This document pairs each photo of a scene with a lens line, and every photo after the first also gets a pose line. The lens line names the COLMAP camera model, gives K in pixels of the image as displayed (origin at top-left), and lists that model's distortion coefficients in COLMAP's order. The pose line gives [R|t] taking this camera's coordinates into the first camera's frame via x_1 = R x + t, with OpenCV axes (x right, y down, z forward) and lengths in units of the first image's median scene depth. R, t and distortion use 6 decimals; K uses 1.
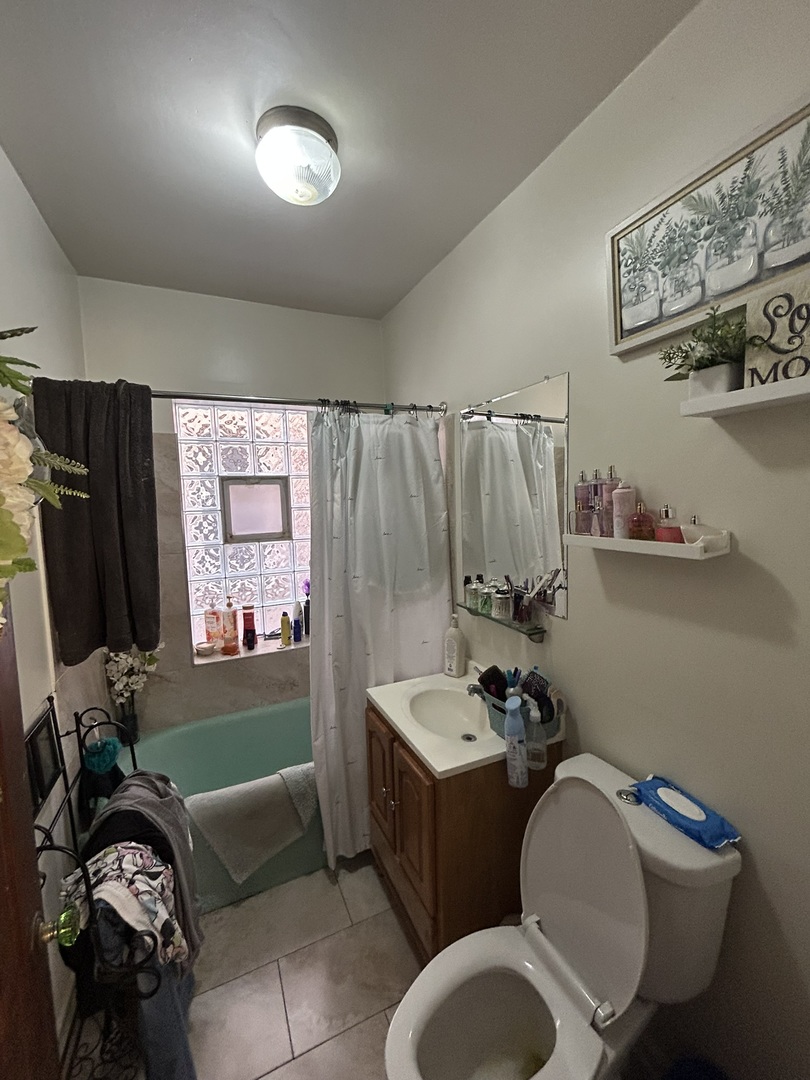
lens RADIAL K [[436.8, 0, 405.0], [0, 436.8, 540.0], [0, 0, 1]] dist [-0.000861, -0.000104]
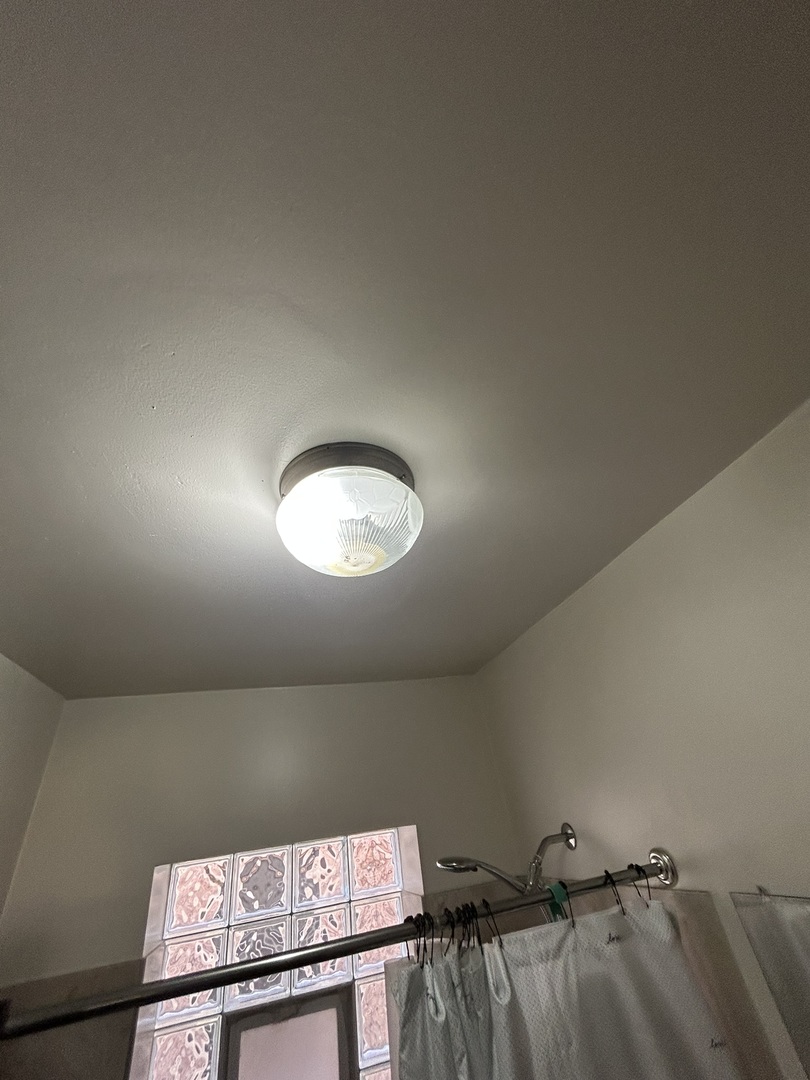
lens RADIAL K [[436.8, 0, 405.0], [0, 436.8, 540.0], [0, 0, 1]] dist [-0.000861, -0.000104]
pose [[0.979145, -0.181238, -0.091807, -0.087416], [0.084552, 0.774410, -0.627009, -0.331431], [0.184734, 0.606170, 0.773583, 0.408874]]
